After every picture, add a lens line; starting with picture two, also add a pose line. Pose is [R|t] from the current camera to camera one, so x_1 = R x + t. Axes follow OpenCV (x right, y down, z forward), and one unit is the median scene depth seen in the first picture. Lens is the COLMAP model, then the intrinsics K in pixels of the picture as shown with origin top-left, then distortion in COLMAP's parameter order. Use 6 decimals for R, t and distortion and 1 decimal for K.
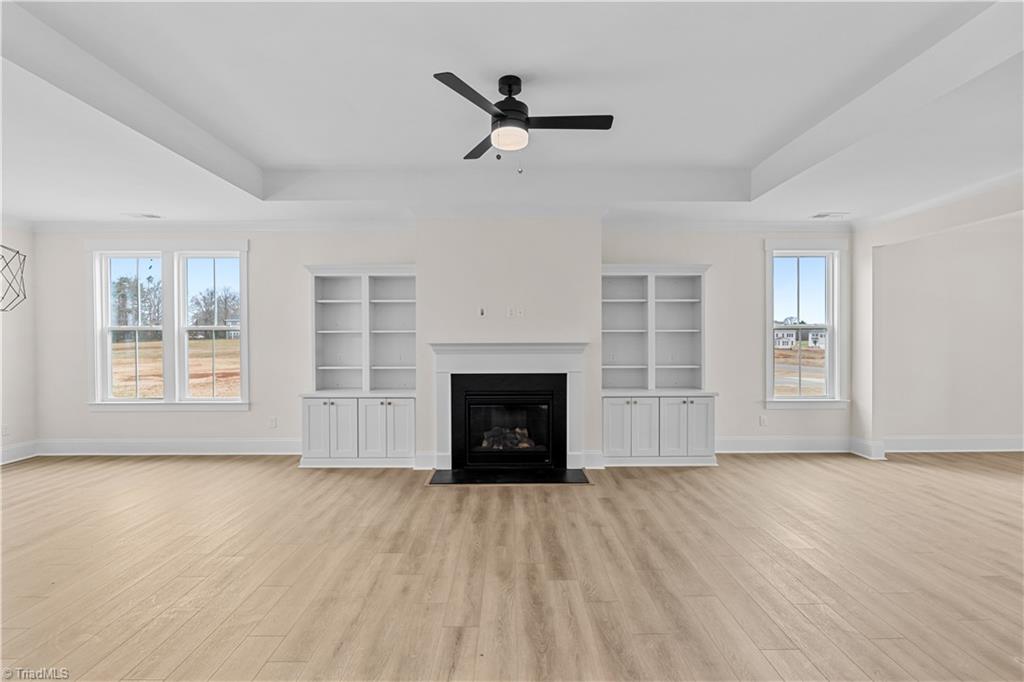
lens RADIAL K [[456.4, 0, 512.0], [0, 456.4, 341.0], [0, 0, 1]] dist [-0.002967, -0.000522]
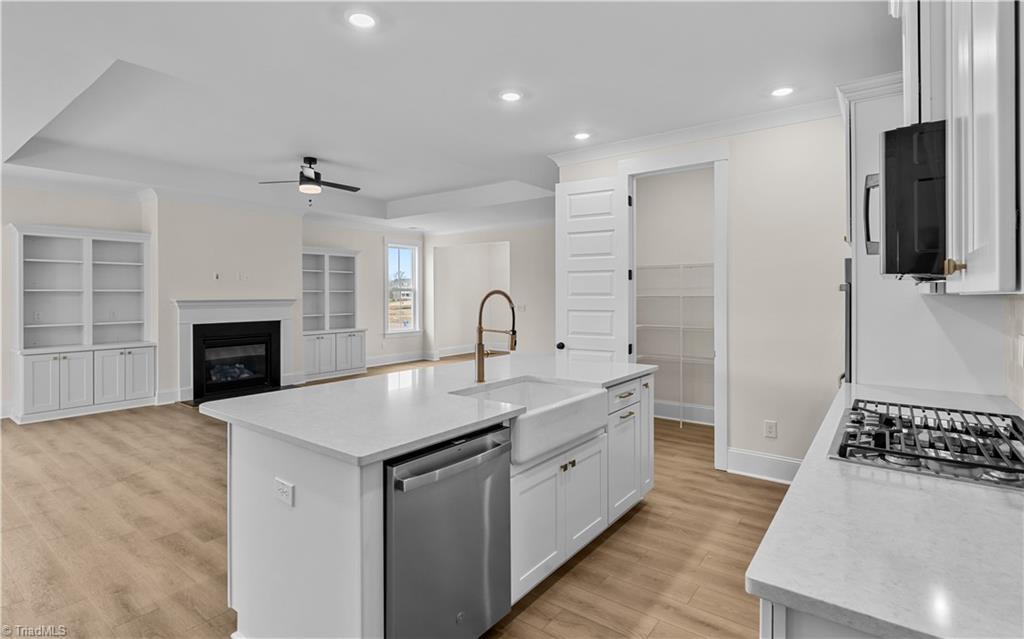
lens RADIAL K [[501.2, 0, 511.6], [0, 501.2, 294.2], [0, 0, 1]] dist [-0.002631, -0.000247]
pose [[0.612171, 0.000964, 0.790724, -0.685256], [0.006676, 0.999957, -0.006387, 0.002455], [-0.790697, 0.009189, 0.612139, -0.552088]]
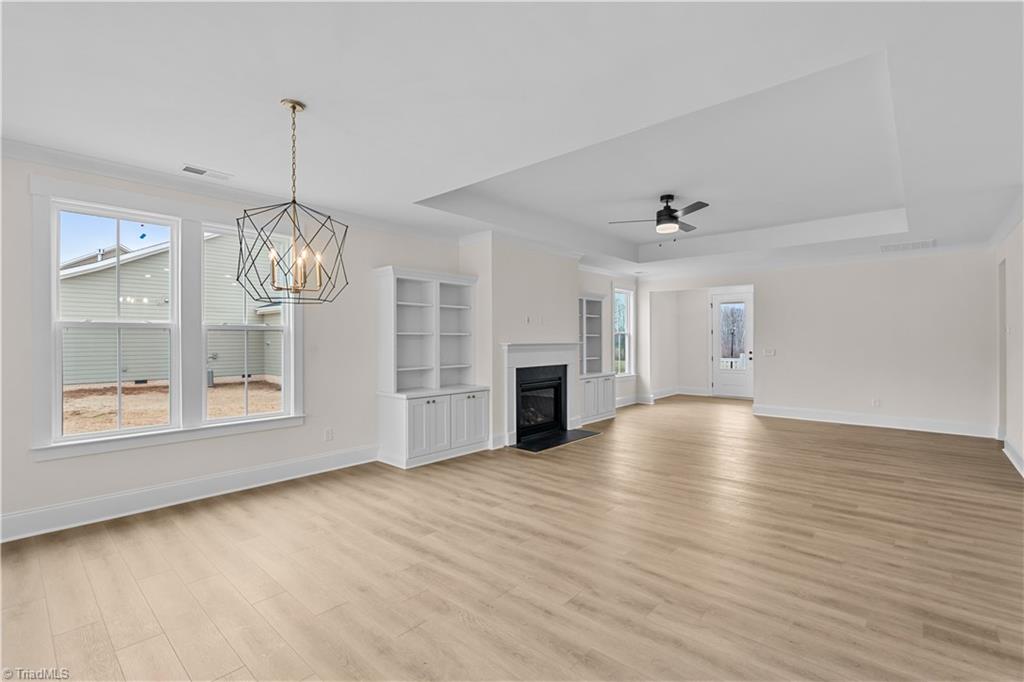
lens RADIAL K [[462.2, 0, 512.0], [0, 462.2, 341.0], [0, 0, 1]] dist [0.000070, -0.000648]
pose [[0.669589, -0.000825, 0.742731, -1.078490], [0.004726, 0.999984, -0.003150, 0.000573], [-0.742717, 0.005620, 0.669582, 0.148096]]
